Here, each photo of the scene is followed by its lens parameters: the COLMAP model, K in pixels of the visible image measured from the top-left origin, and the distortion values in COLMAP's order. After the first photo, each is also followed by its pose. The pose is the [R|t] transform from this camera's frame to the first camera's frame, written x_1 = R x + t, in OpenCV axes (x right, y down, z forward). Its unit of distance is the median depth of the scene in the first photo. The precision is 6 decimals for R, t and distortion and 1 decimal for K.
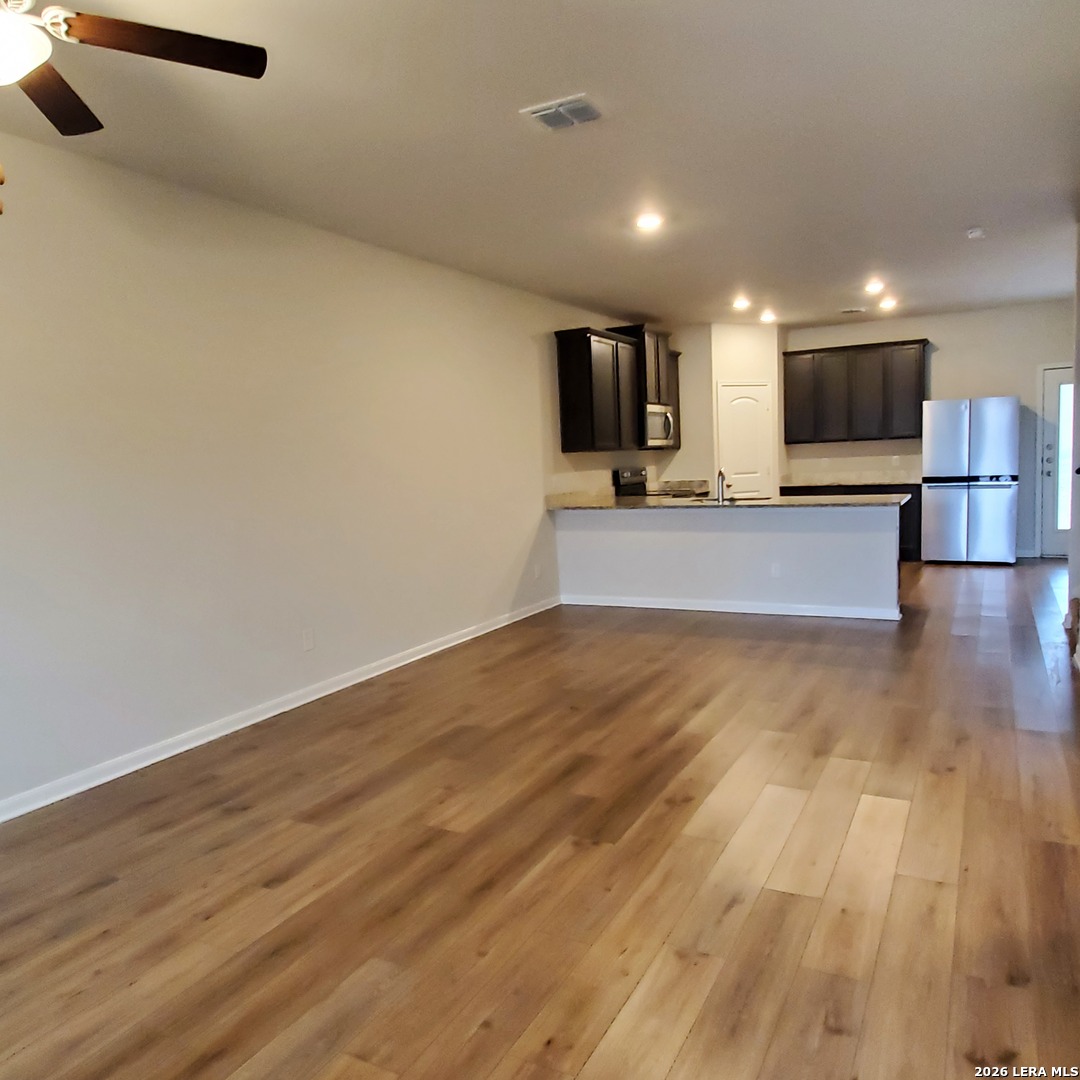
lens RADIAL K [[837.7, 0, 540.7], [0, 837.7, 540.0], [0, 0, 1]] dist [0.013833, -0.018505]
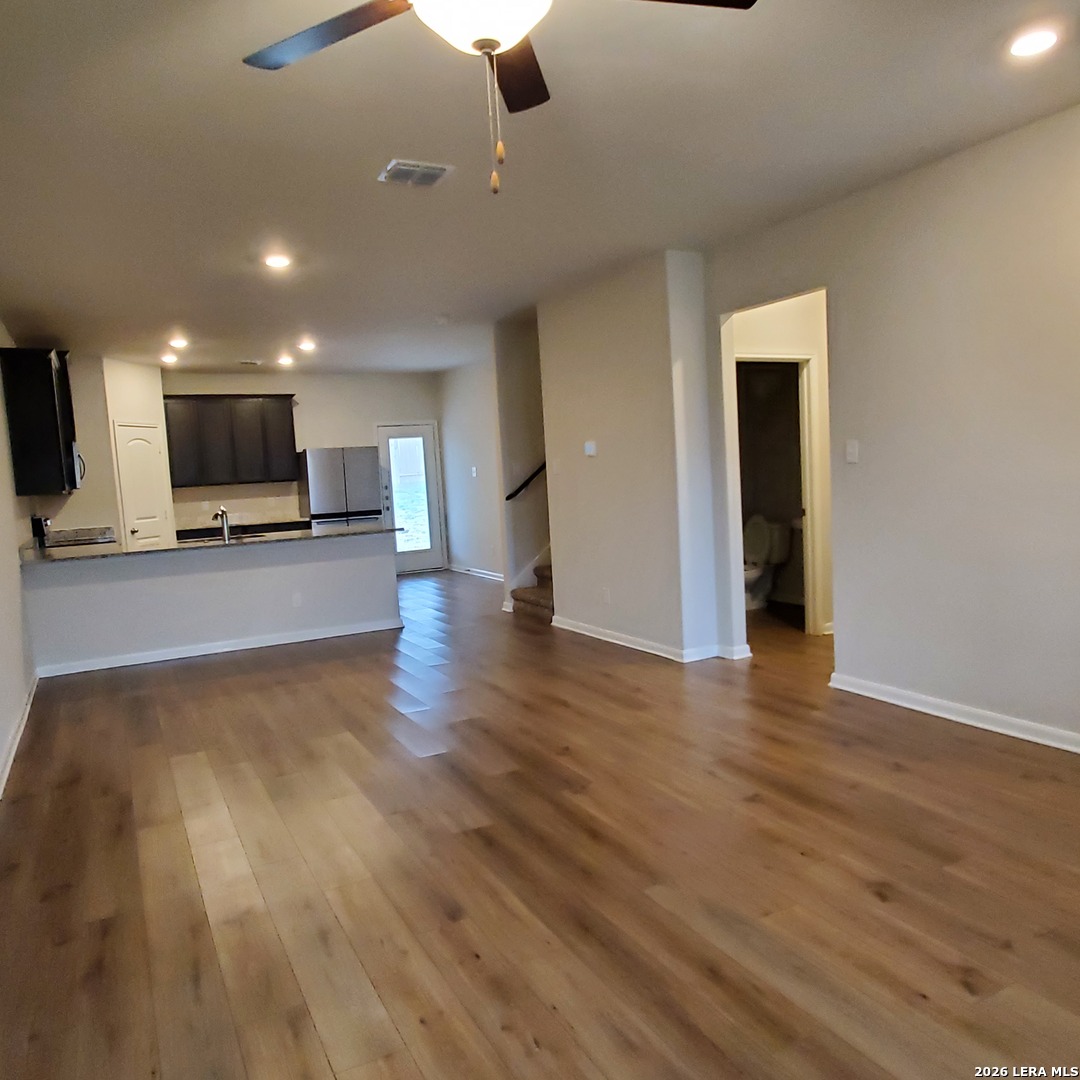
lens RADIAL K [[837.7, 0, 537.4], [0, 837.7, 541.1], [0, 0, 1]] dist [0.013833, -0.018505]
pose [[0.570142, -0.059703, 0.819374, -0.306104], [0.111372, 0.993766, -0.005086, 0.000716], [-0.813962, 0.094155, 0.573237, 0.102069]]
